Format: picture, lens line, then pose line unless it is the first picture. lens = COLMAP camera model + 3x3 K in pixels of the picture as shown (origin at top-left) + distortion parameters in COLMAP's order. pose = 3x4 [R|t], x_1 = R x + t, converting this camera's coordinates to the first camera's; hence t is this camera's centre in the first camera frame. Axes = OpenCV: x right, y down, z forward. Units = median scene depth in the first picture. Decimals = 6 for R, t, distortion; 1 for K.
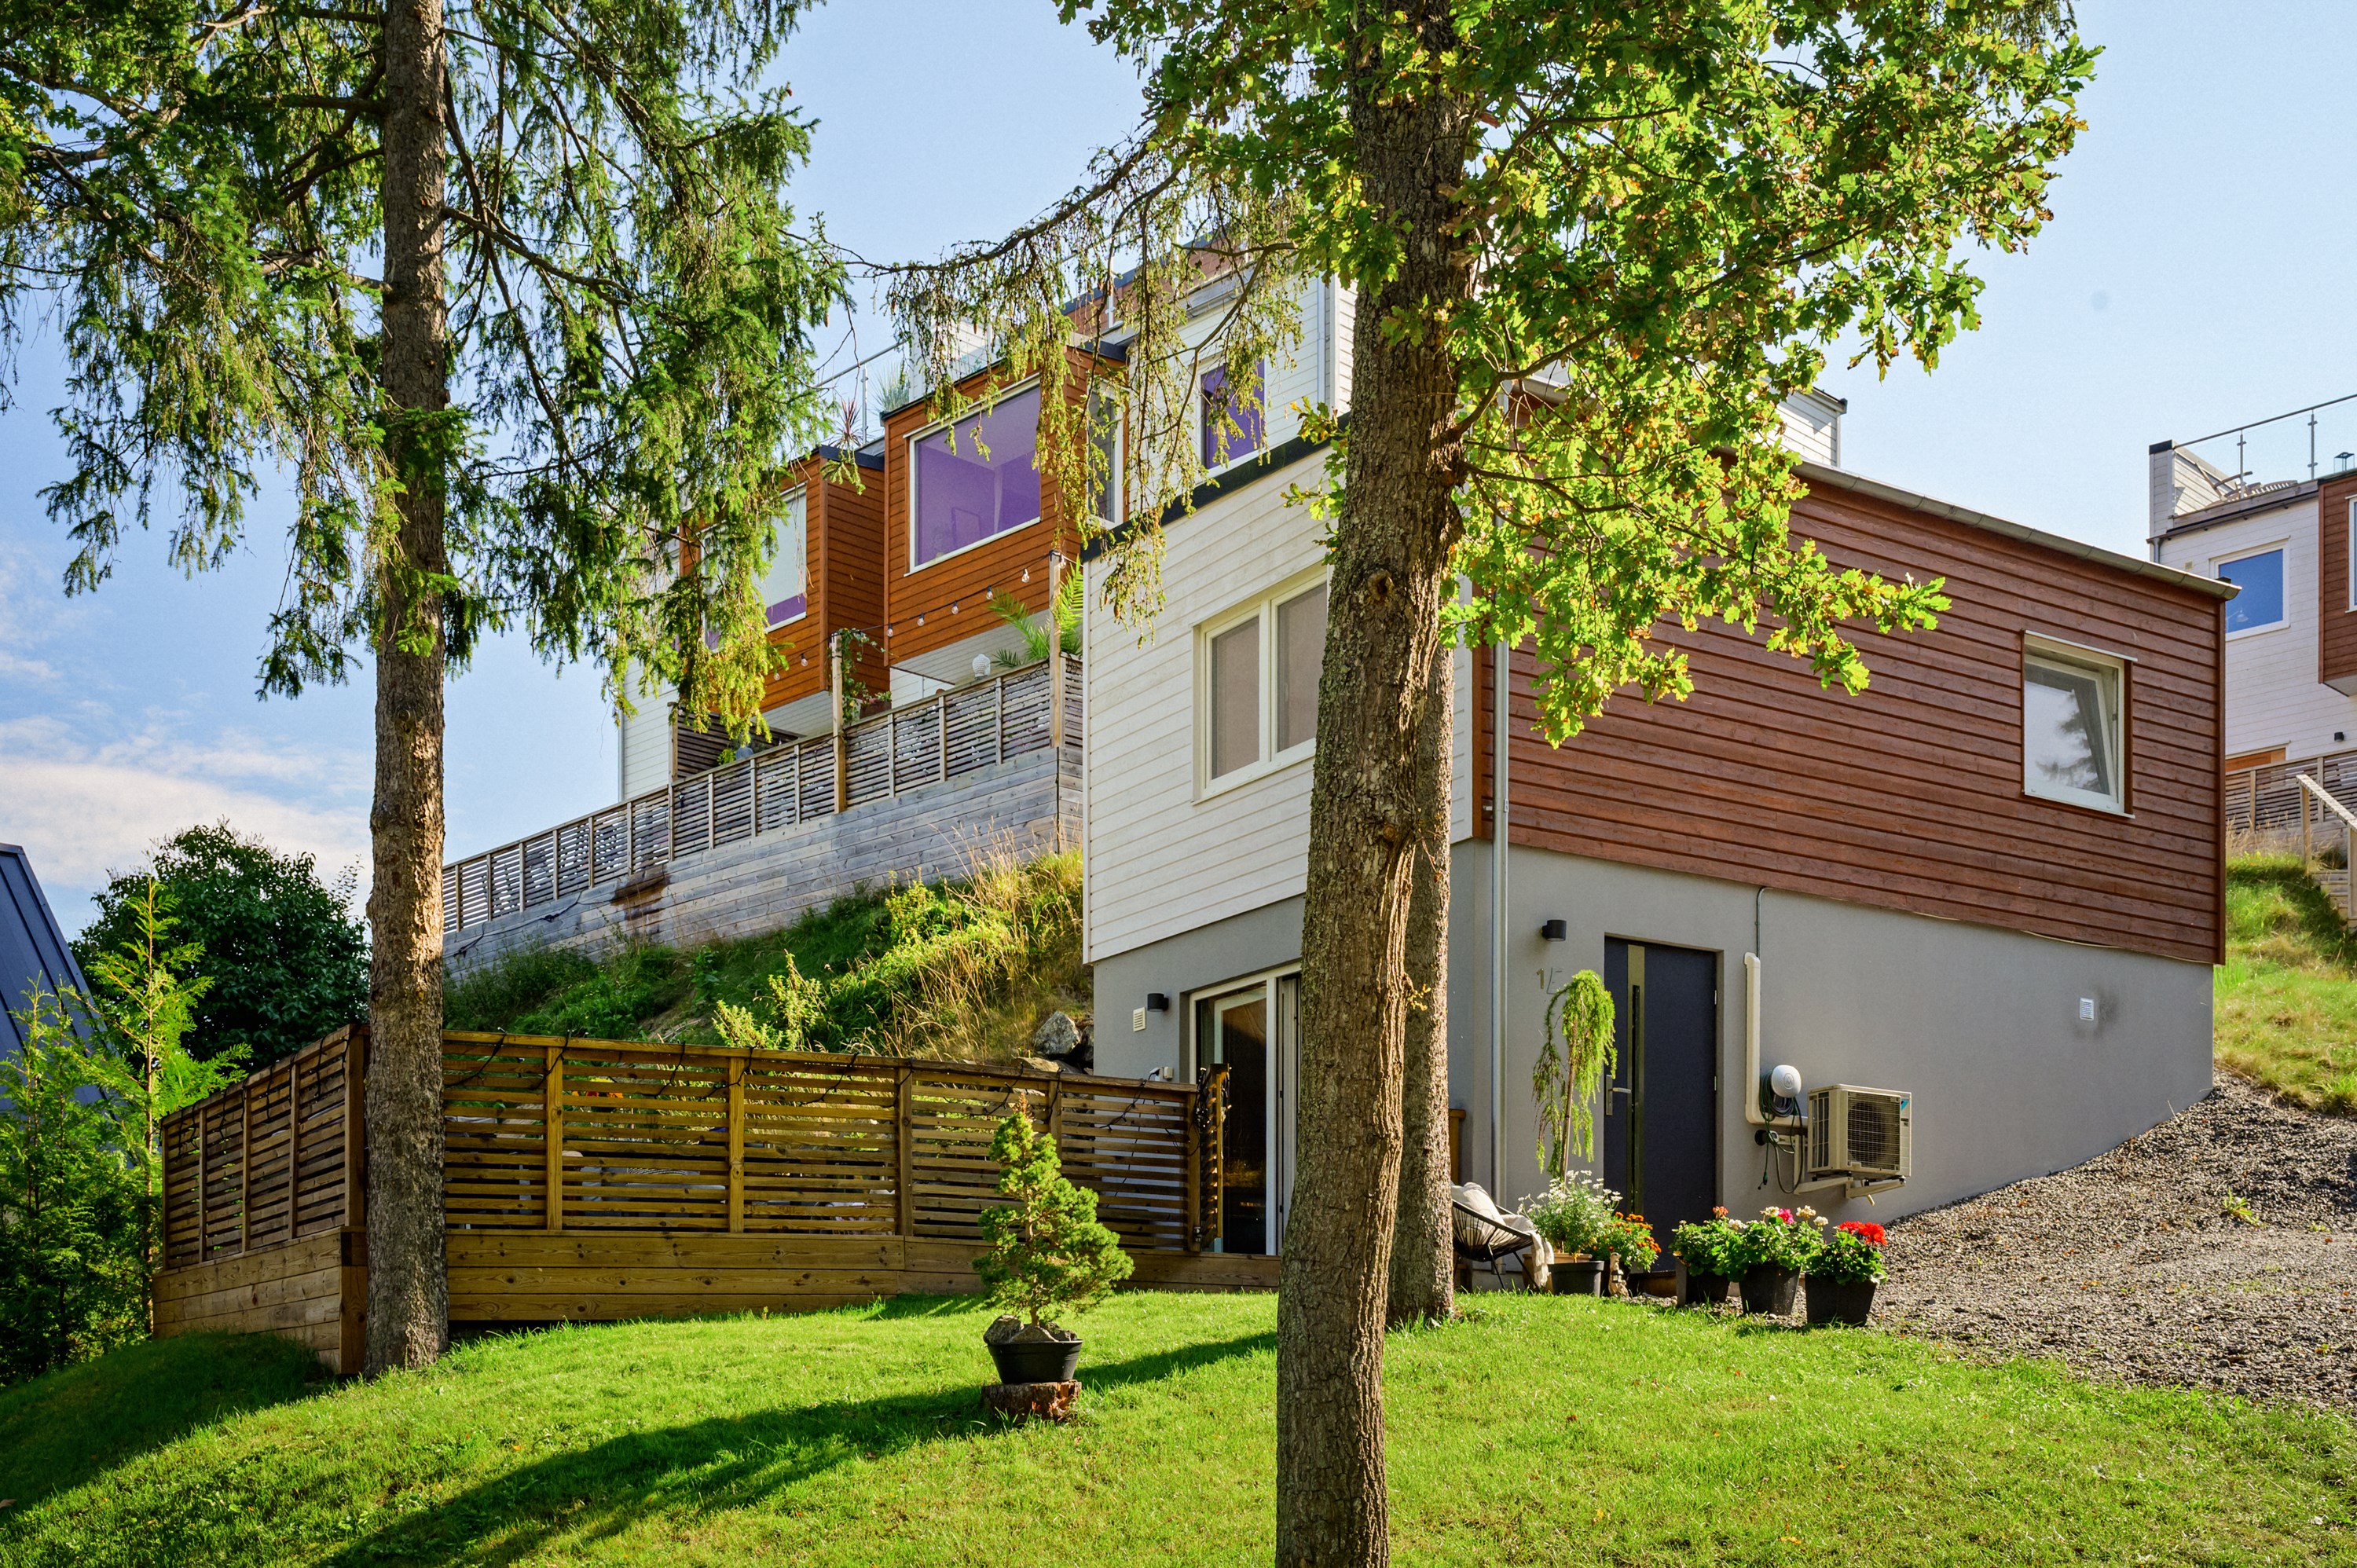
lens RADIAL K [[2478.0, 0, 1178.5], [0, 2478.0, 784.0], [0, 0, 1]] dist [-0.151990, 0.001730]
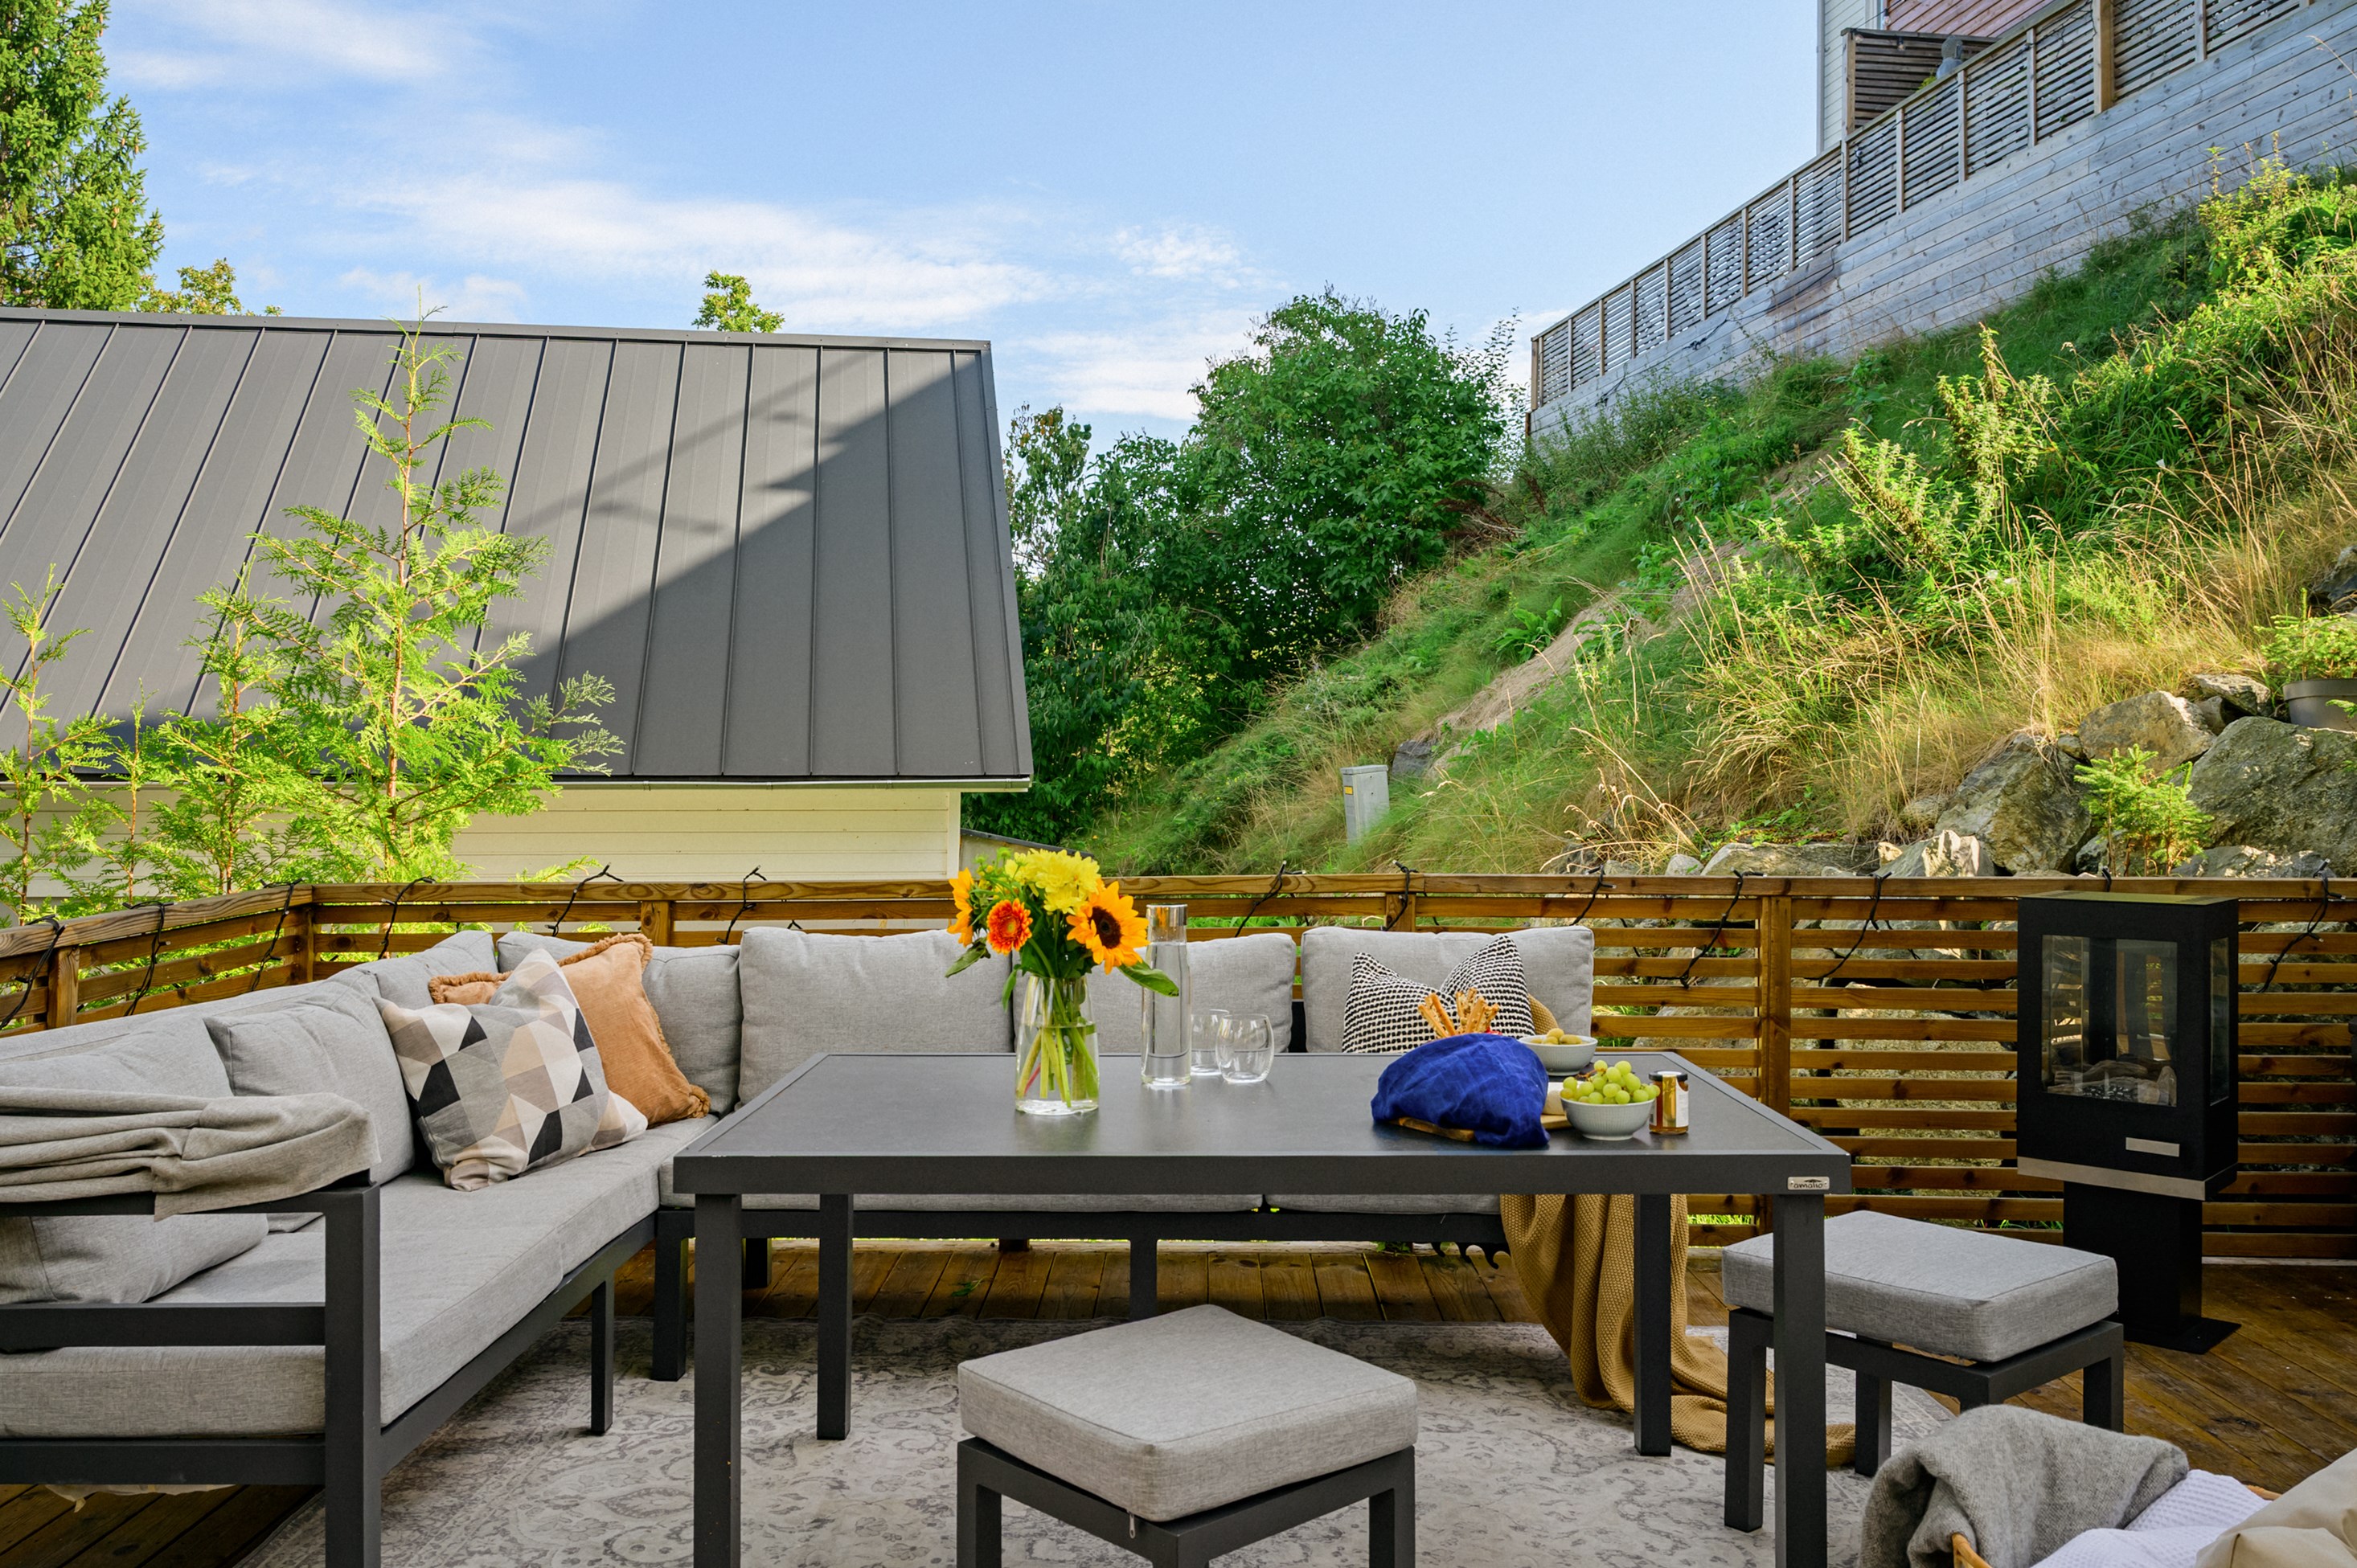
lens RADIAL K [[1854.4, 0, 1124.8], [0, 1854.4, 783.7], [0, 0, 1]] dist [0.001599, 0.058856]
pose [[0.809627, 0.013510, -0.586790, -0.054390], [0.142795, 0.965164, 0.219244, 0.036756], [0.569311, -0.261296, 0.779493, 0.425990]]
